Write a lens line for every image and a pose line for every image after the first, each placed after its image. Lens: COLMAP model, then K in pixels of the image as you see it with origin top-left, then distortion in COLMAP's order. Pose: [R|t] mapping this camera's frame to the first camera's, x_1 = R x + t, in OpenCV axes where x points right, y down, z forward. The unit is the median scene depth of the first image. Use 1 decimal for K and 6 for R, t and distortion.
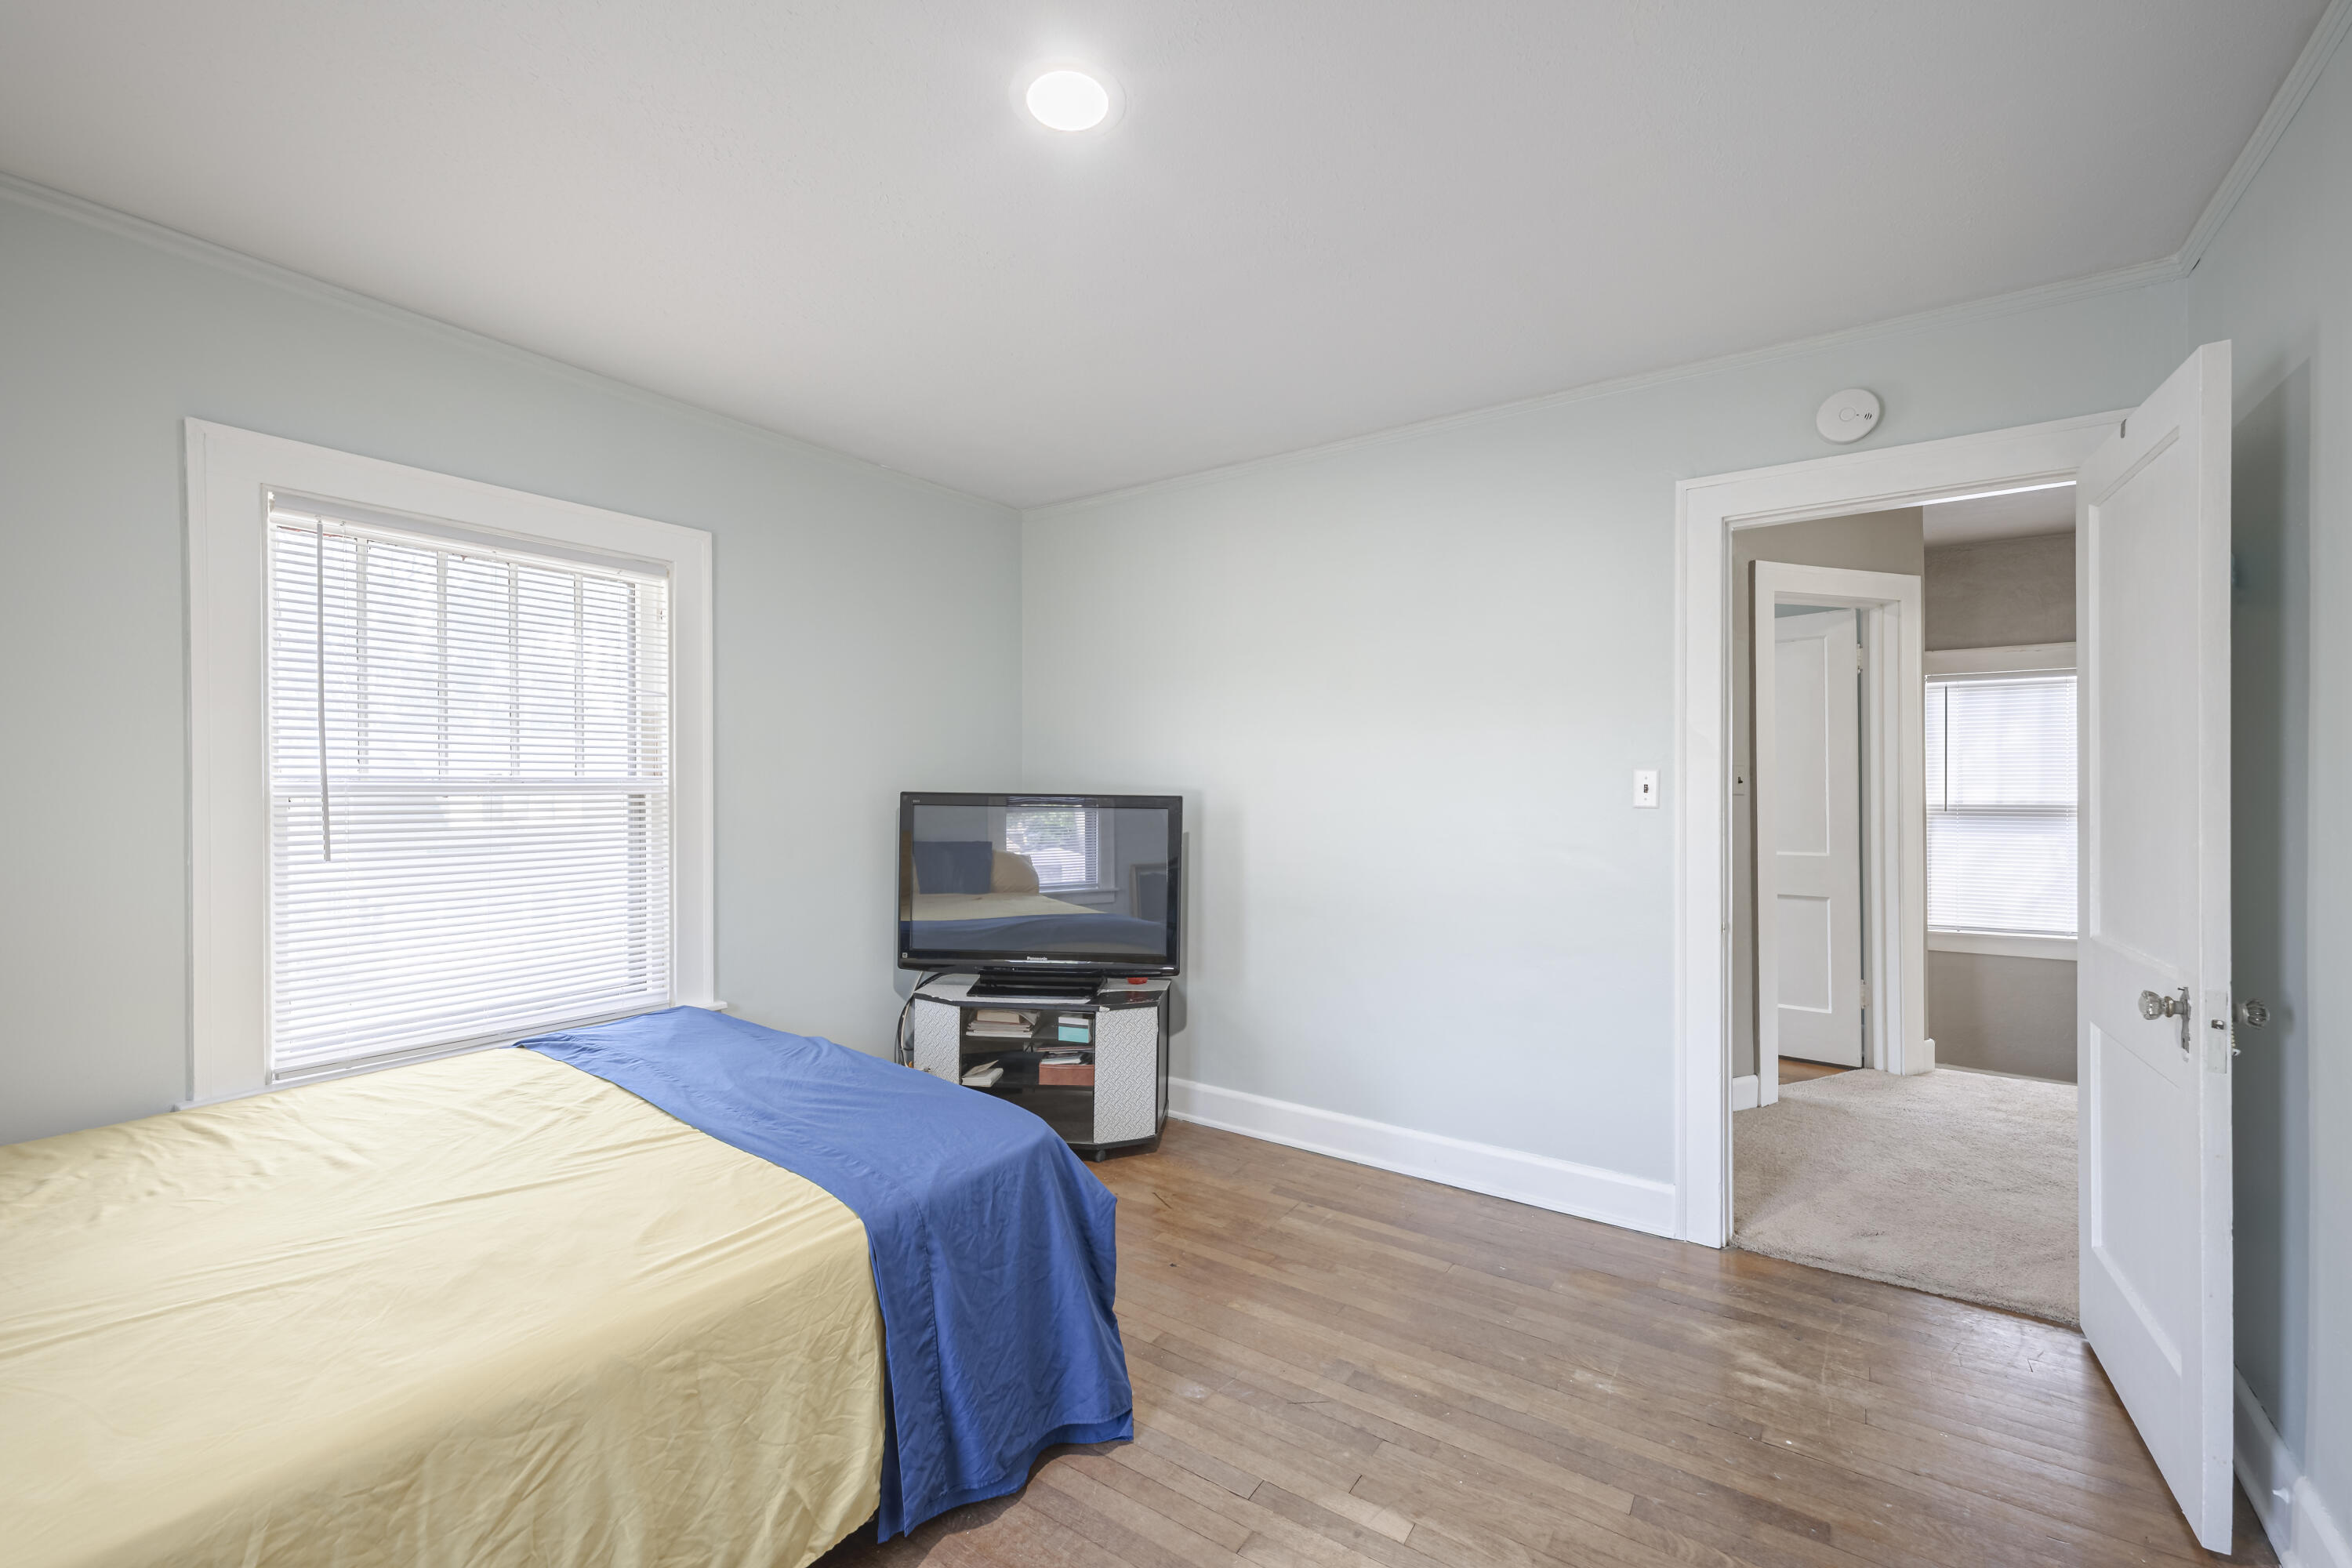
lens RADIAL K [[959.8, 0, 1177.2], [0, 959.8, 787.6], [0, 0, 1]] dist [0.005501, -0.000093]
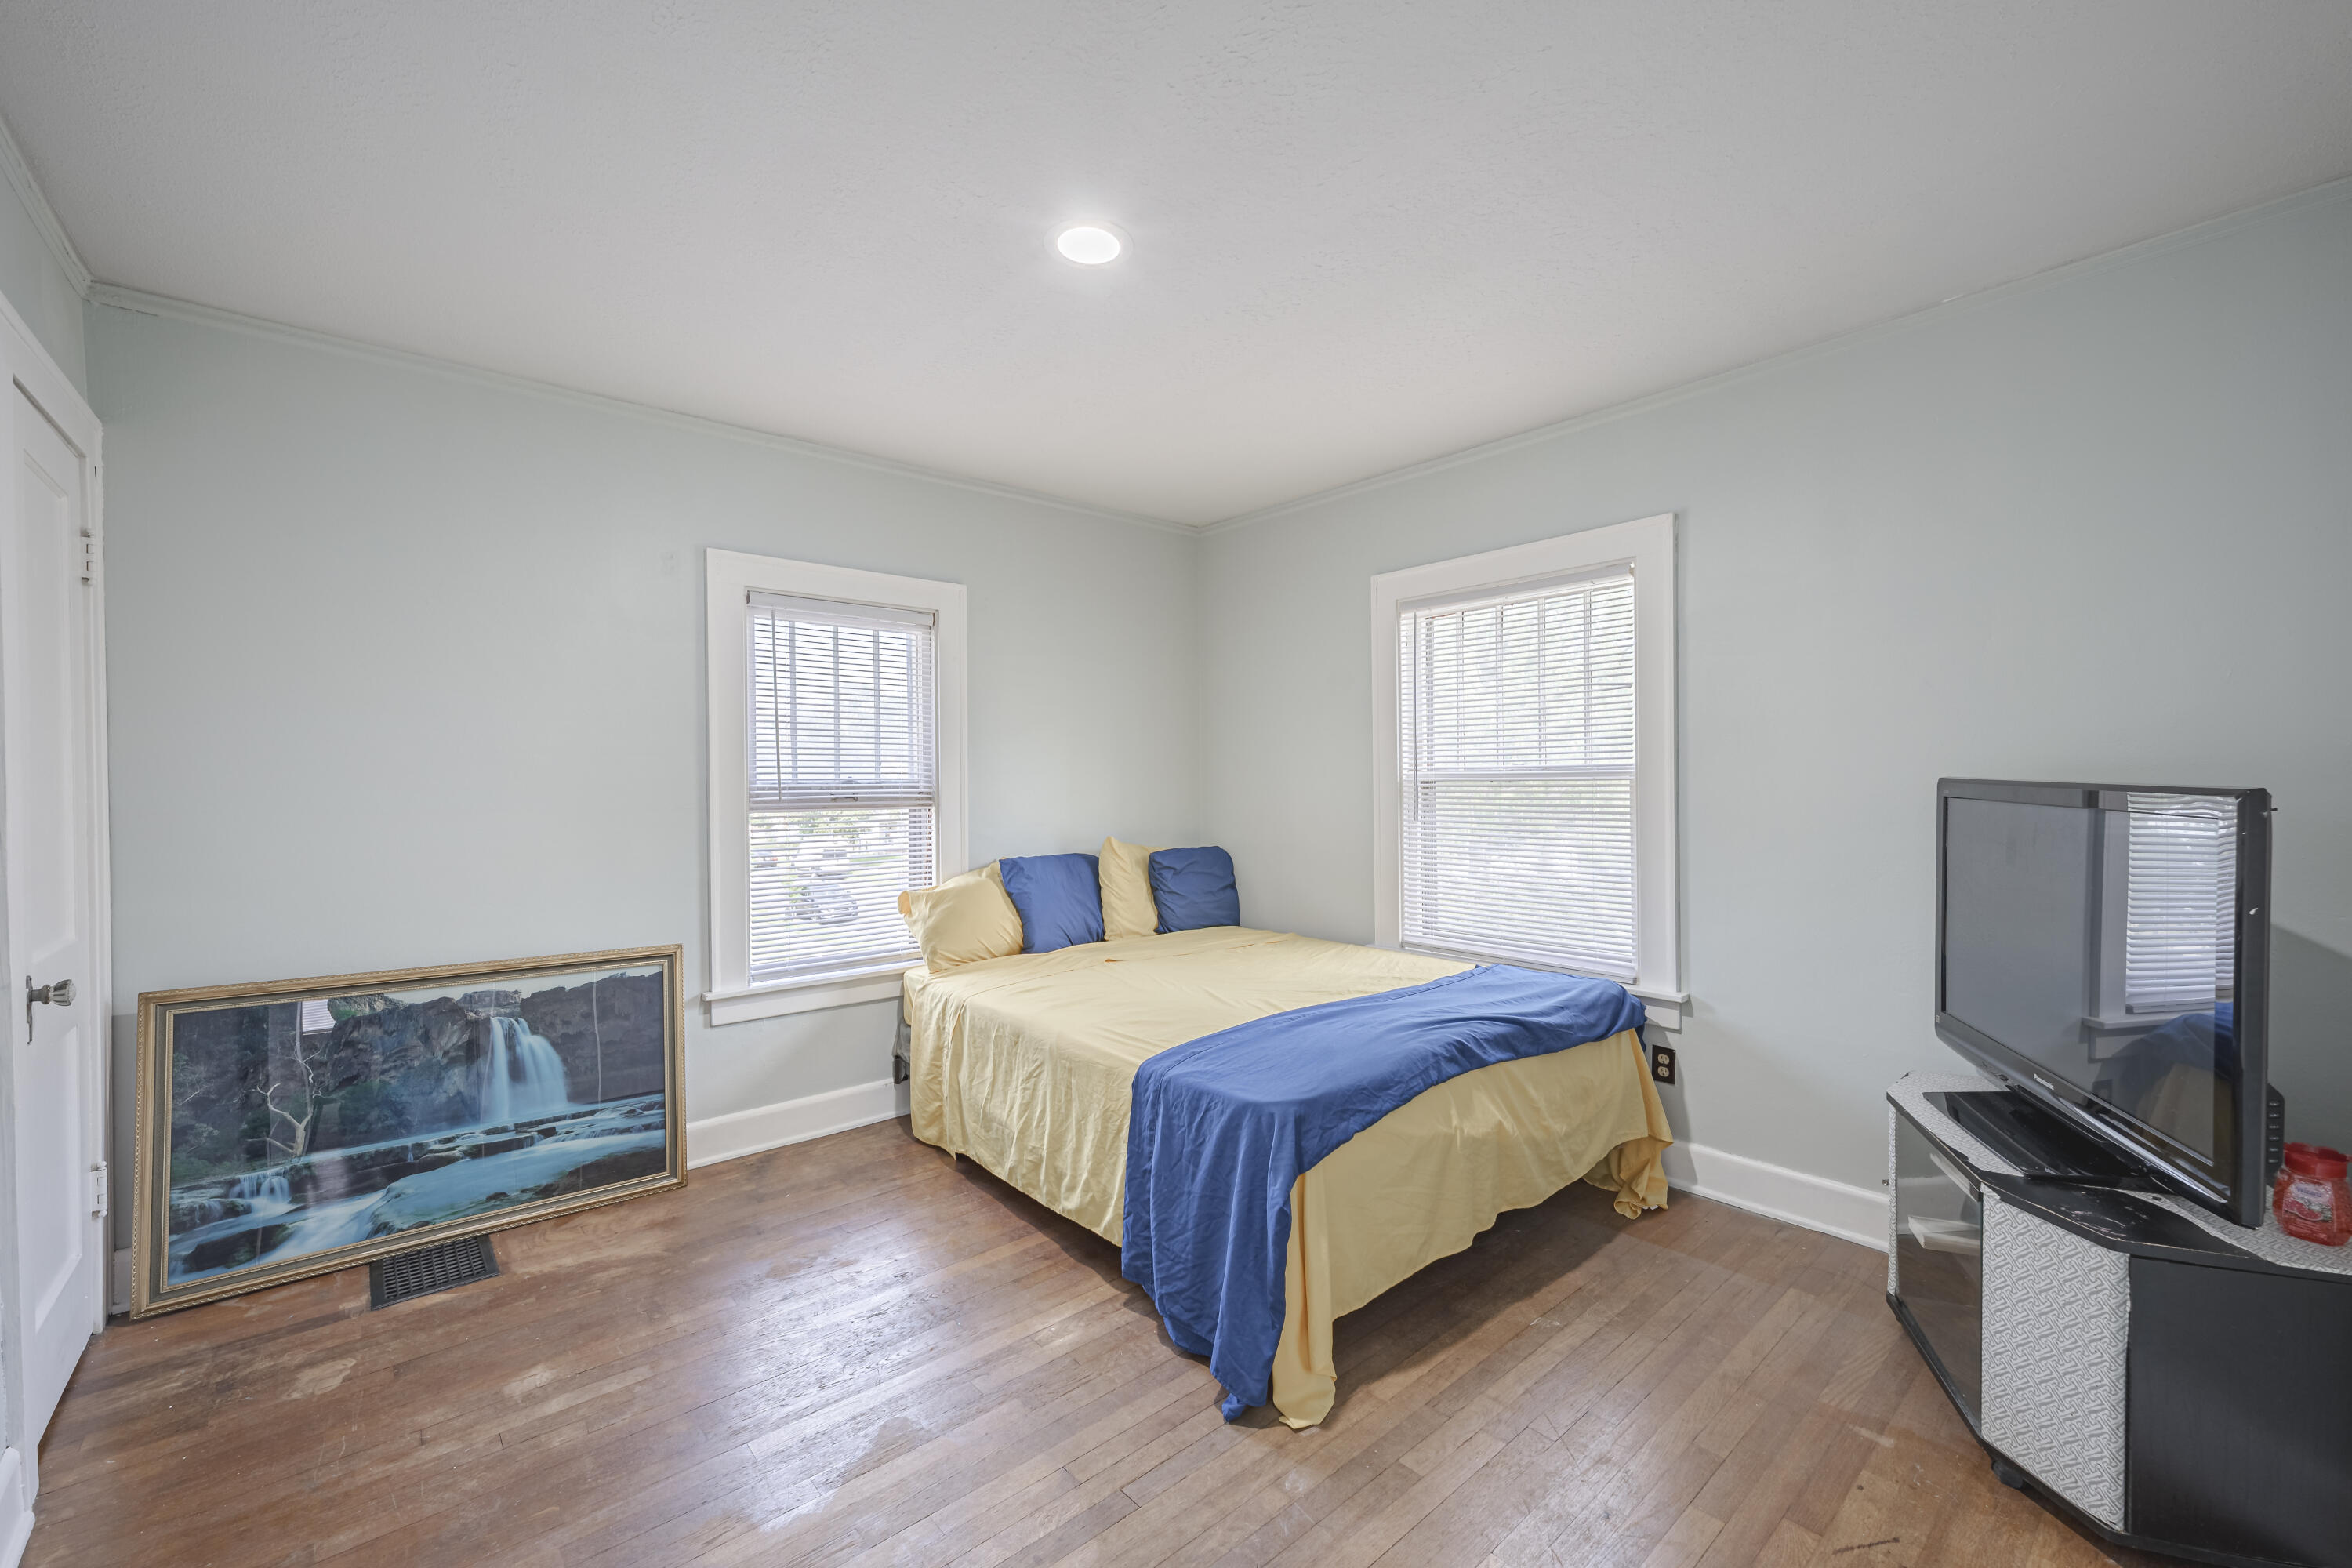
lens RADIAL K [[959.8, 0, 1177.2], [0, 959.8, 787.6], [0, 0, 1]] dist [0.005501, -0.000093]
pose [[-0.256009, 0.010064, -0.966622, 0.973560], [0.006833, 0.999940, 0.008601, 0.002260], [0.966650, -0.004403, -0.256063, 1.259033]]
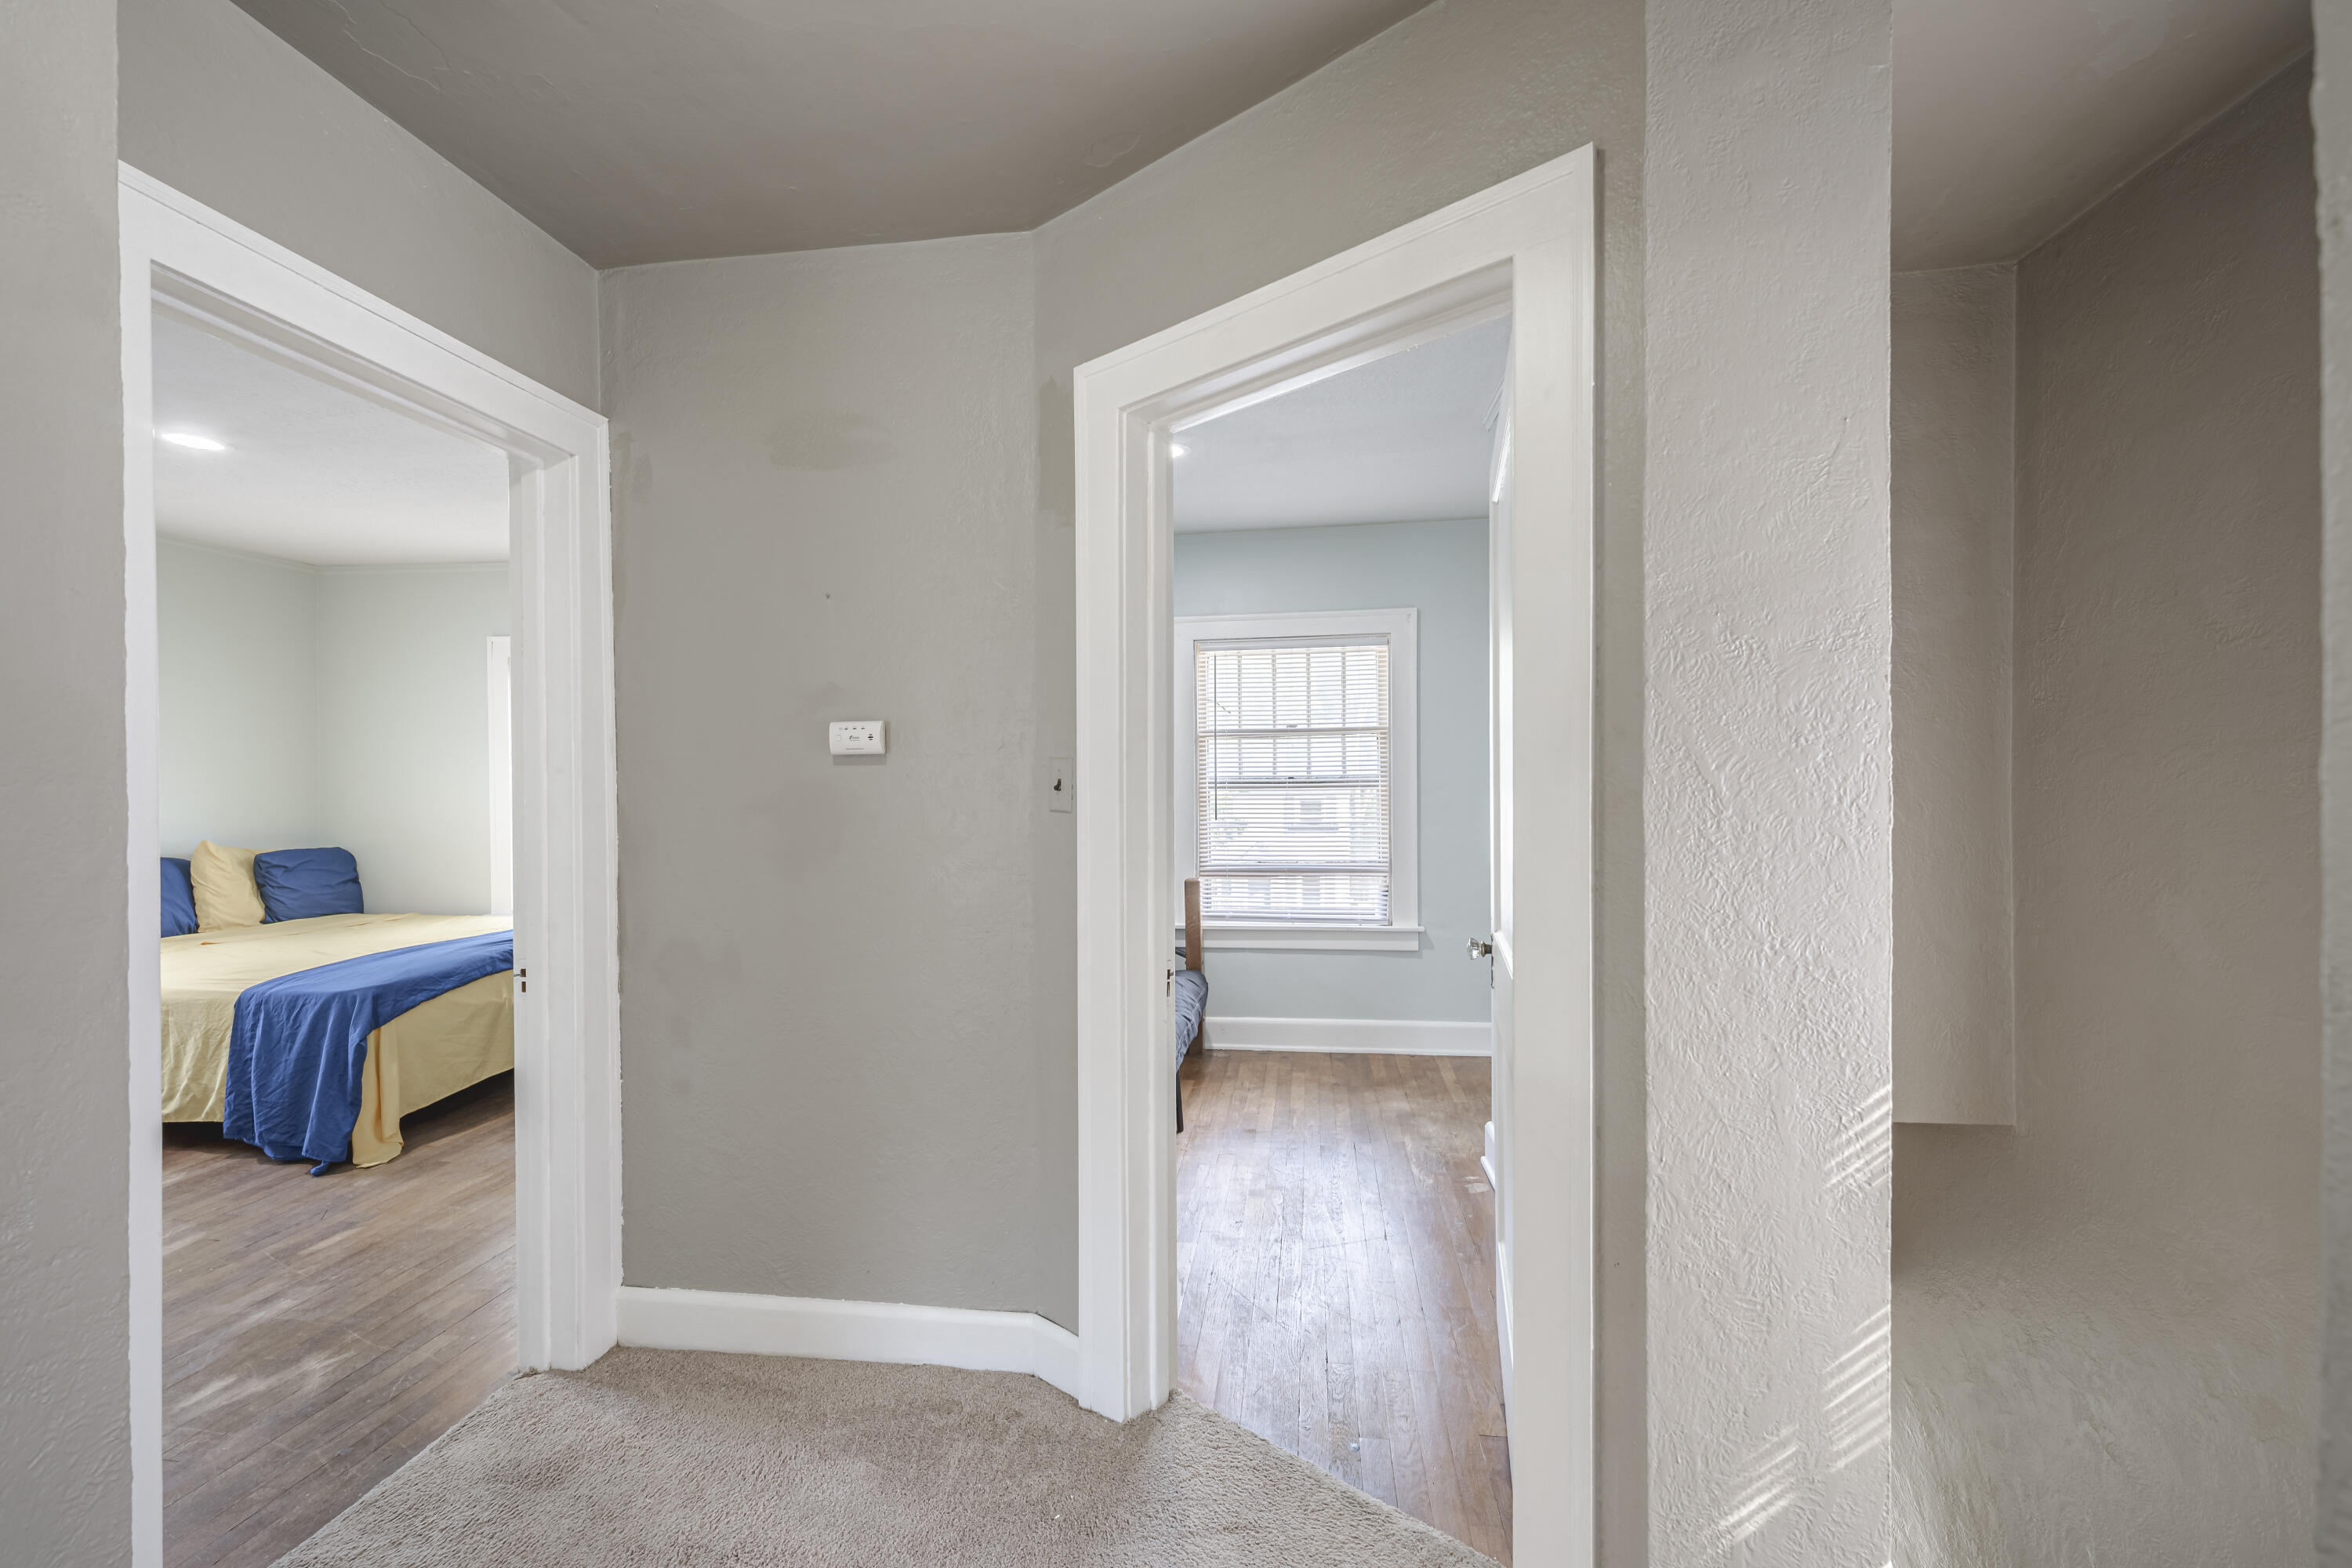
lens RADIAL K [[959.8, 0, 1177.2], [0, 959.8, 787.6], [0, 0, 1]] dist [0.005501, -0.000093]
pose [[0.453339, 0.005204, -0.891323, 2.225500], [0.001723, 0.999976, 0.006715, -0.014757], [0.891337, -0.004580, 0.453319, 1.647157]]
